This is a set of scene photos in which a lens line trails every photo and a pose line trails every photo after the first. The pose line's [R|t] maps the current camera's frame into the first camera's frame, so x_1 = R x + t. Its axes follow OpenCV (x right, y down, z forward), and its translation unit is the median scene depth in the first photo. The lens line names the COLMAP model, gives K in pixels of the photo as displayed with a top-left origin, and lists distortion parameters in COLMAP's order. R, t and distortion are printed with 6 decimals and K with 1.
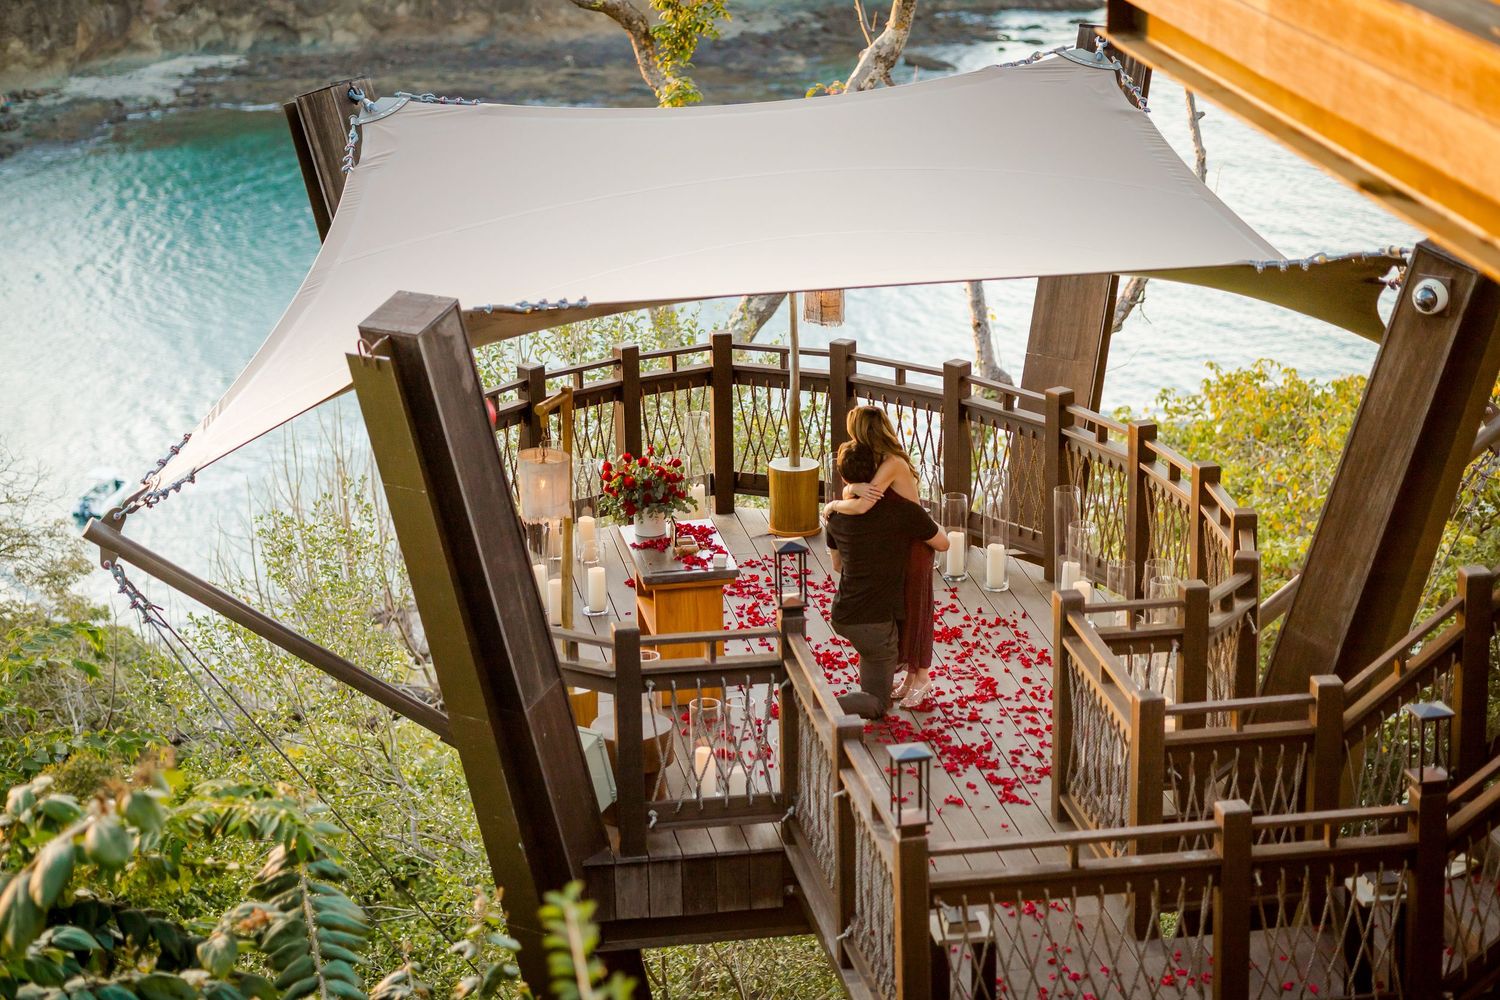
lens RADIAL K [[3493.3, 0, 750.0], [0, 3493.3, 500.0], [0, 0, 1]] dist [0.003405, 0.203067]
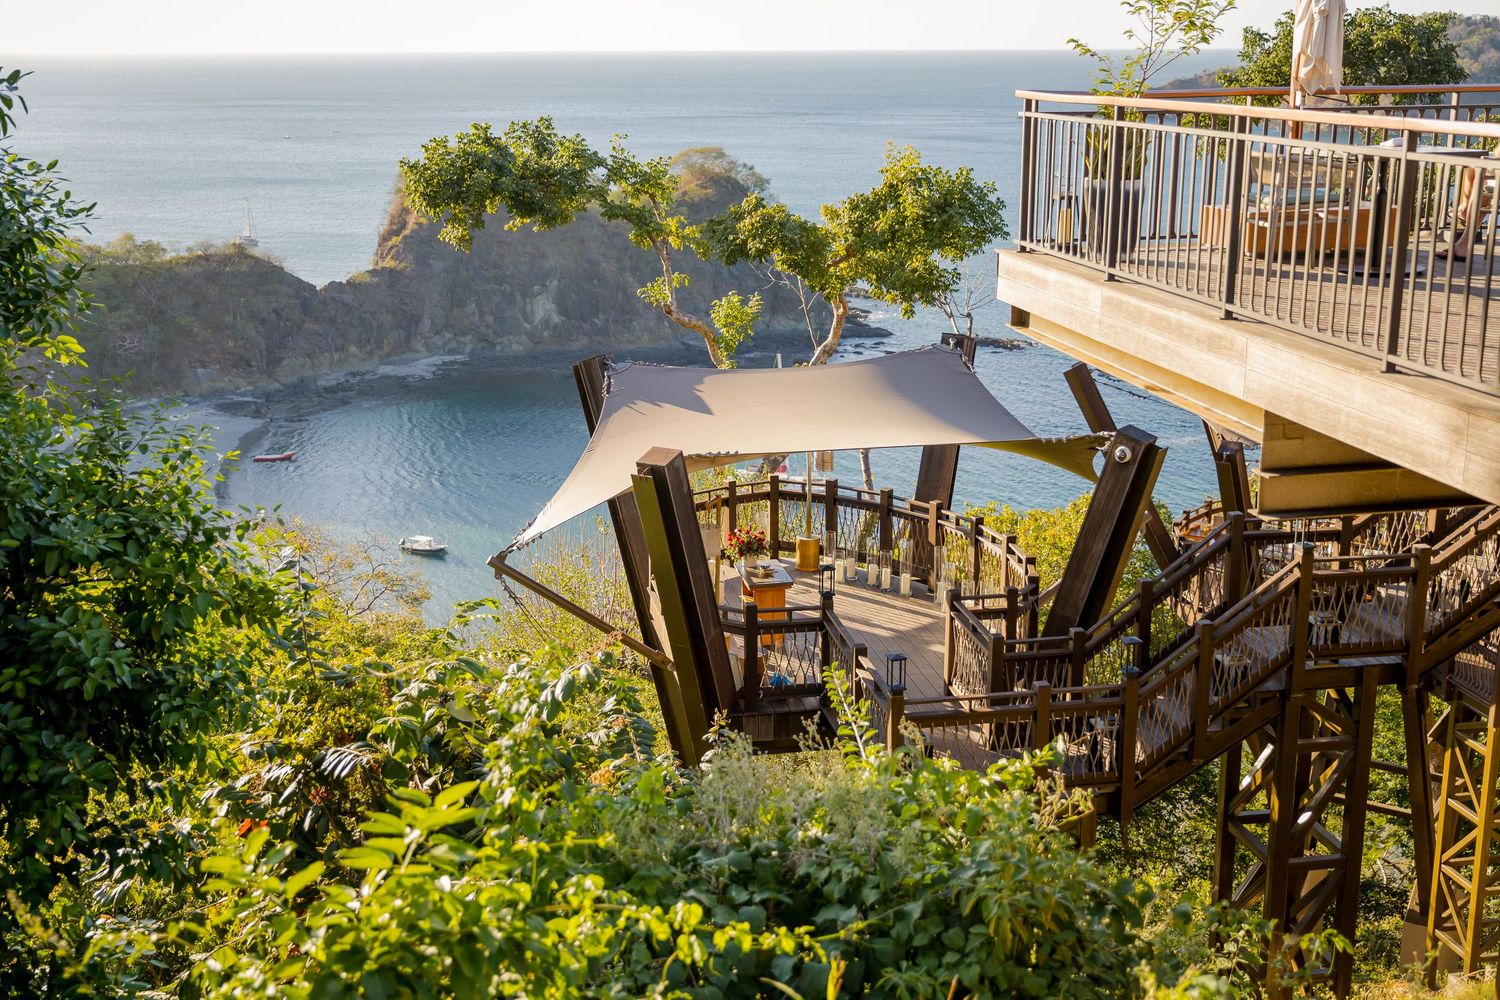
lens RADIAL K [[1738.5, 0, 780.0], [0, 1738.5, 501.3], [0, 0, 1]] dist [0.019141, 0.008764]
pose [[0.999244, 0.006957, 0.038251, -0.052445], [-0.005231, 0.998972, -0.045027, 0.018355], [-0.038525, 0.044793, 0.998253, -0.066048]]
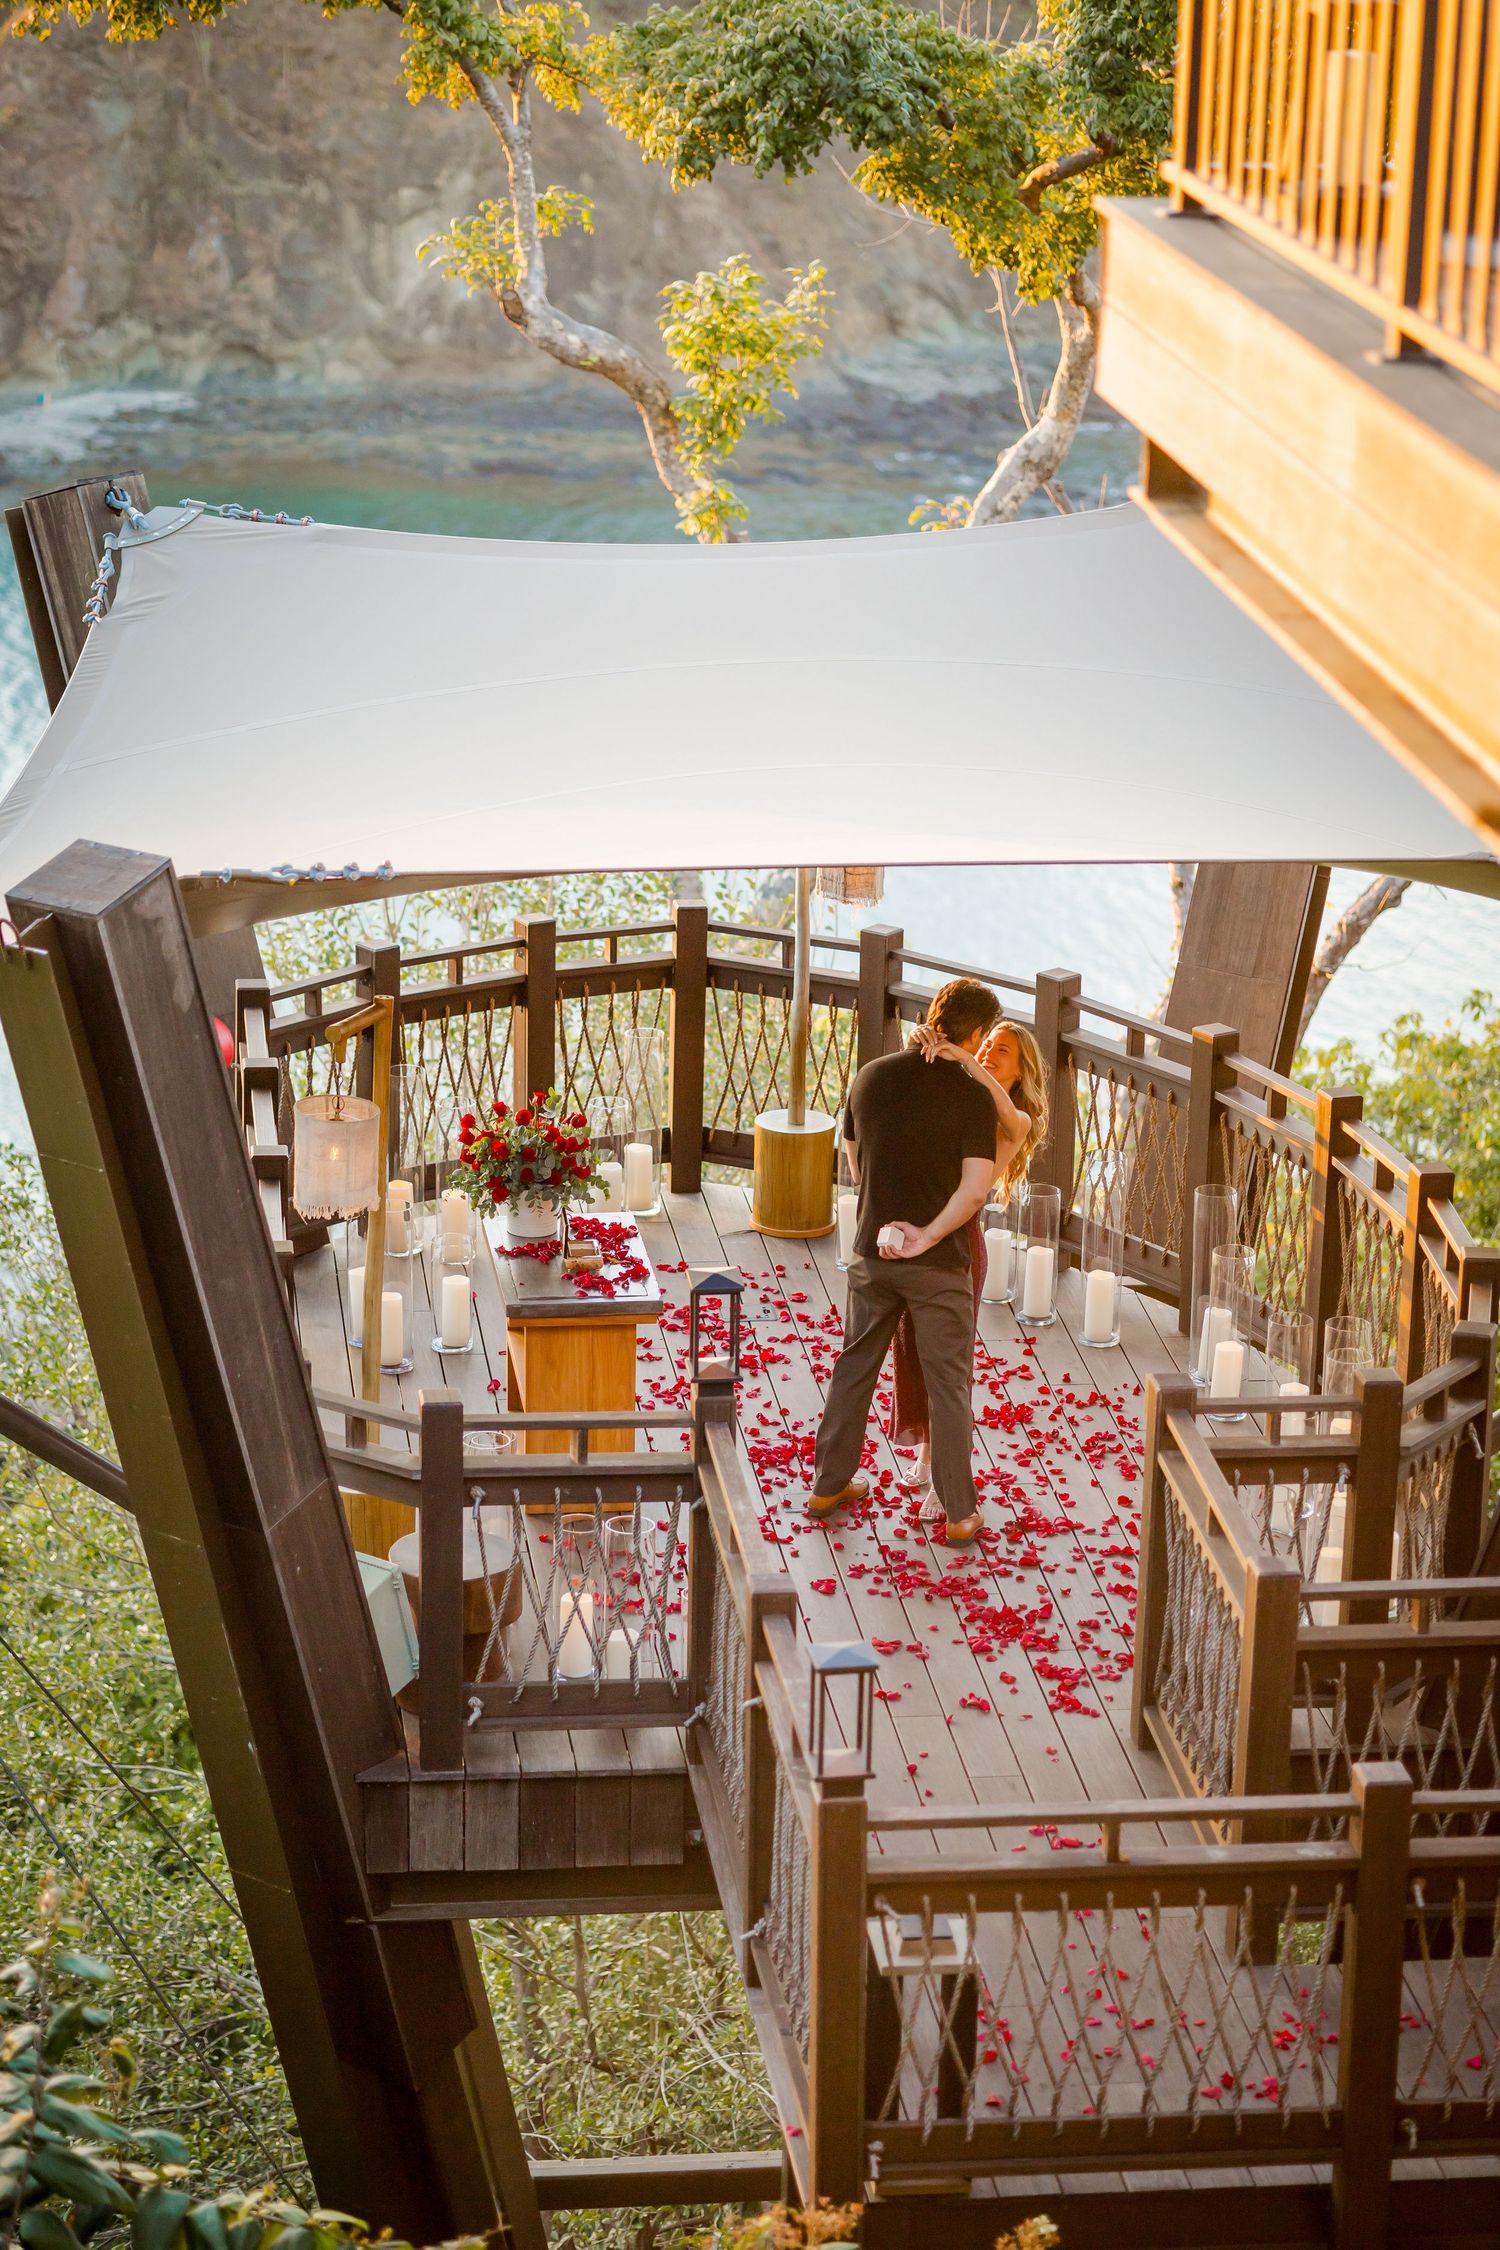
lens RADIAL K [[5239.9, 0, 743.6], [0, 5239.9, 1083.3], [0, 0, 1]] dist [0.003405, 0.203067]
pose [[0.998094, 0.050993, -0.034765, 0.041263], [-0.051026, 0.998697, -0.000041, -0.019200], [0.034717, 0.001815, 0.999396, 0.072832]]
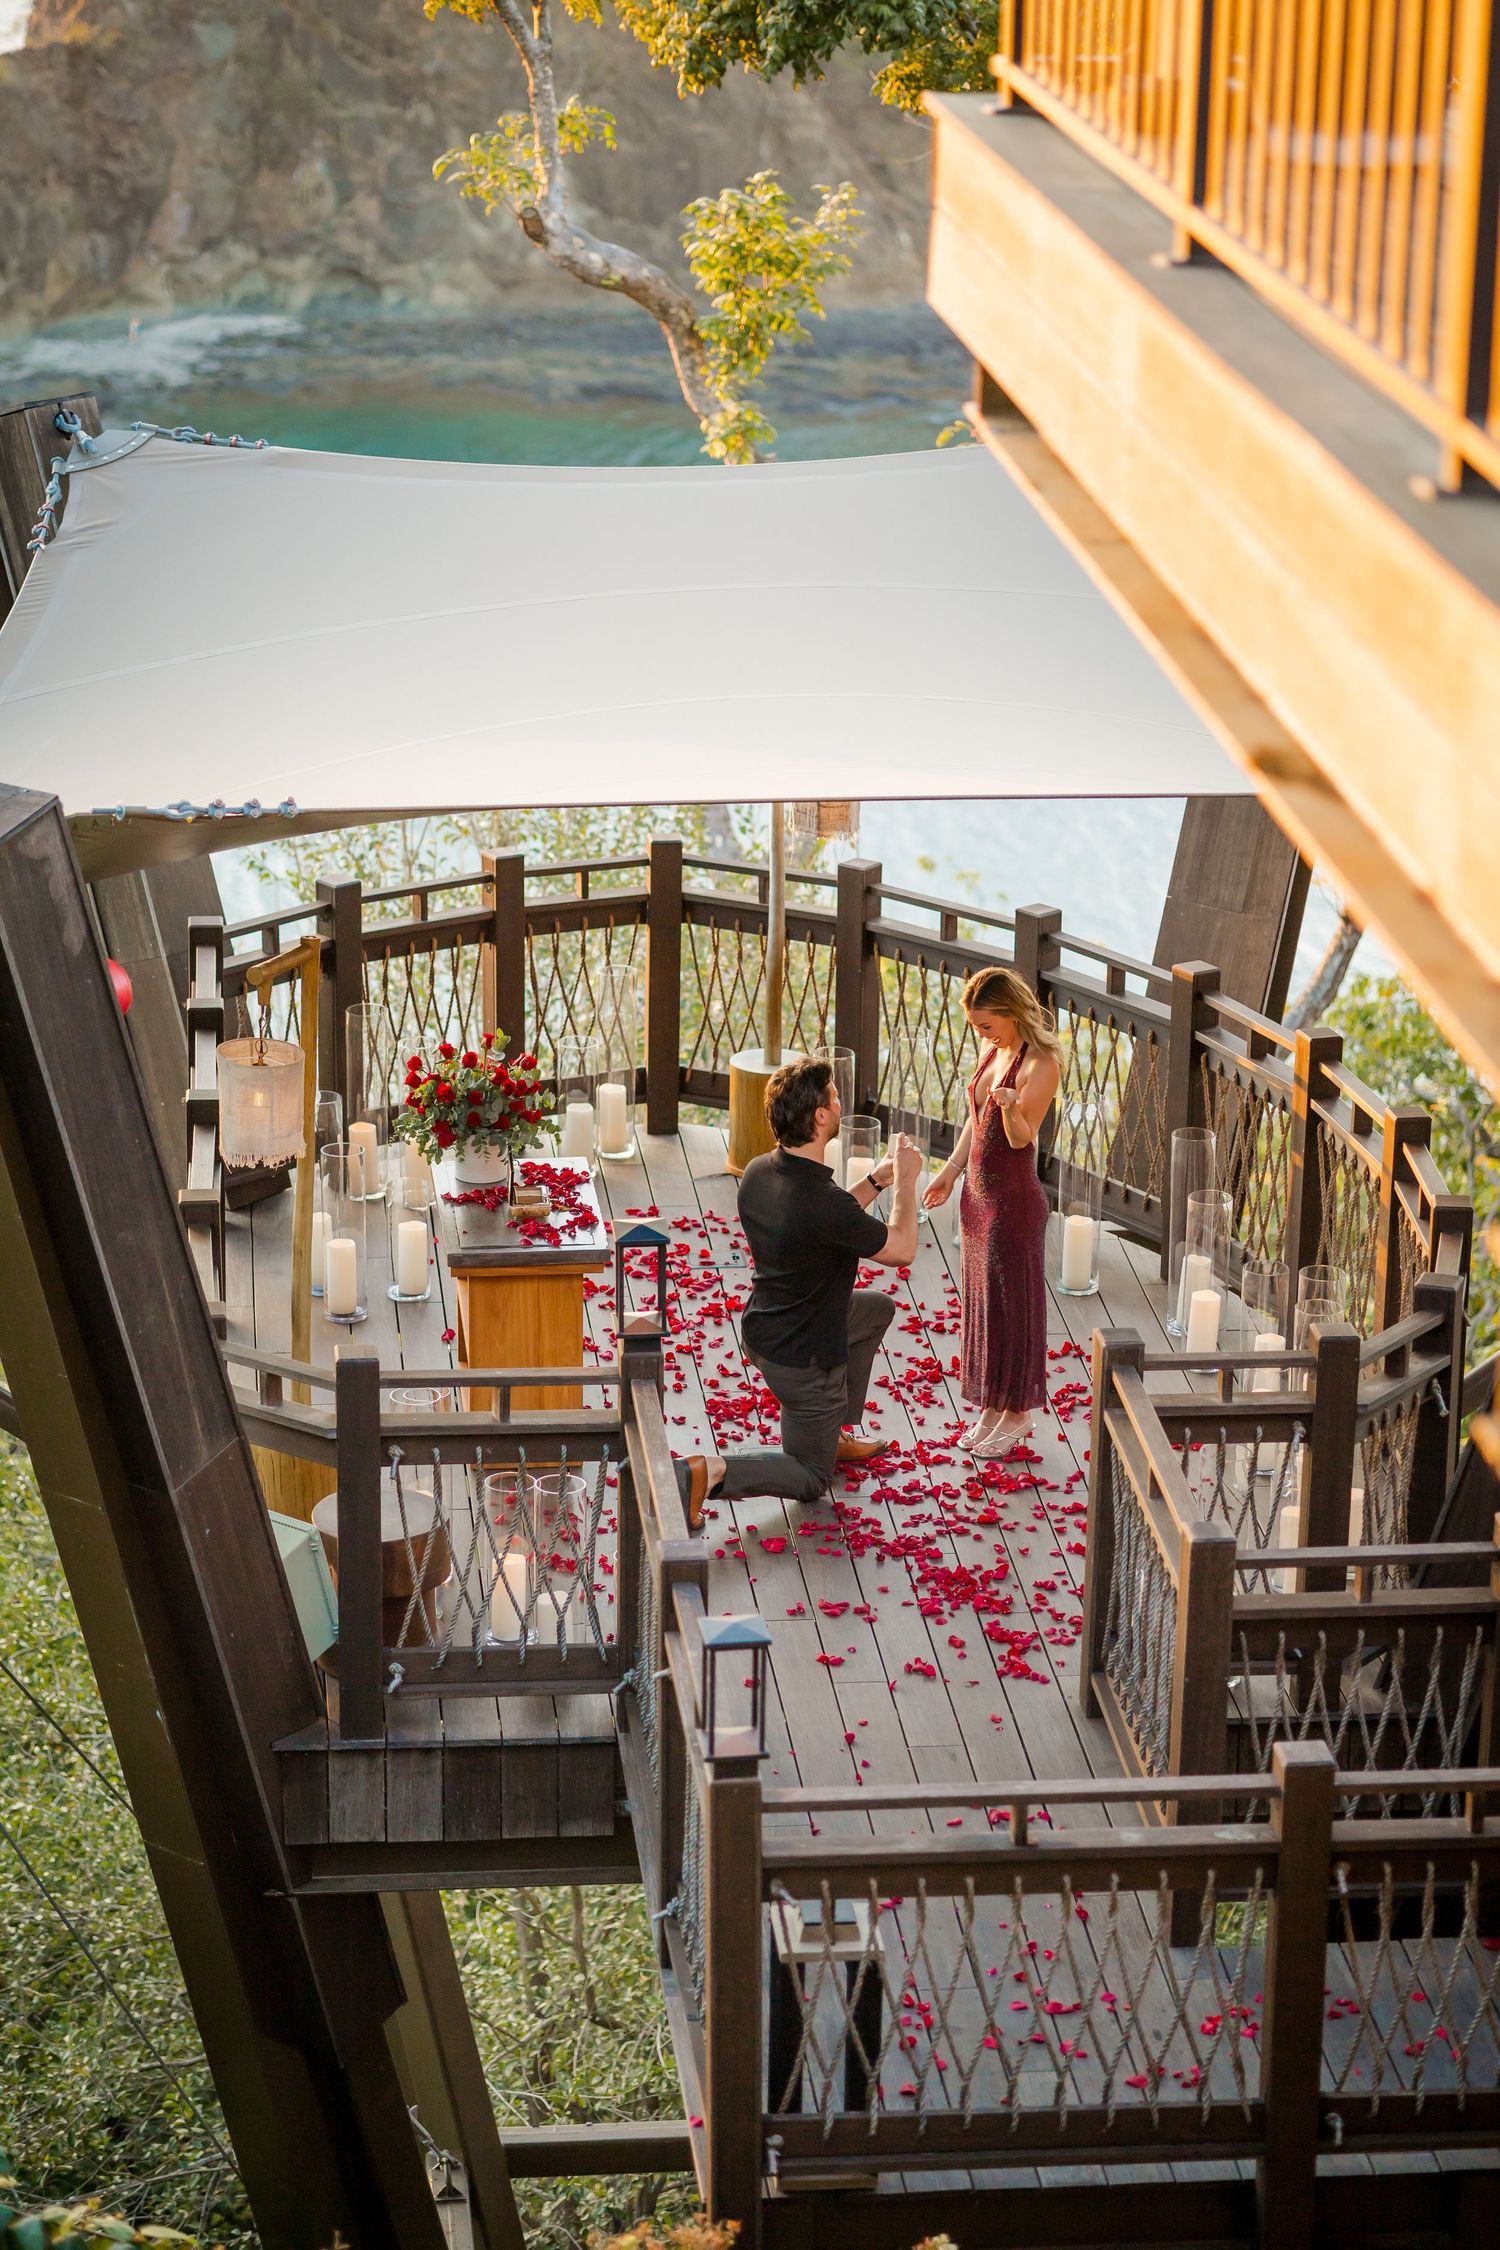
lens RADIAL K [[5239.9, 0, 743.6], [0, 5239.9, 1083.3], [0, 0, 1]] dist [0.003405, 0.203067]
pose [[0.997149, 0.050912, -0.055698, 0.068020], [-0.050121, 0.998623, 0.015508, -0.023601], [0.056411, -0.012672, 0.998327, 0.104873]]
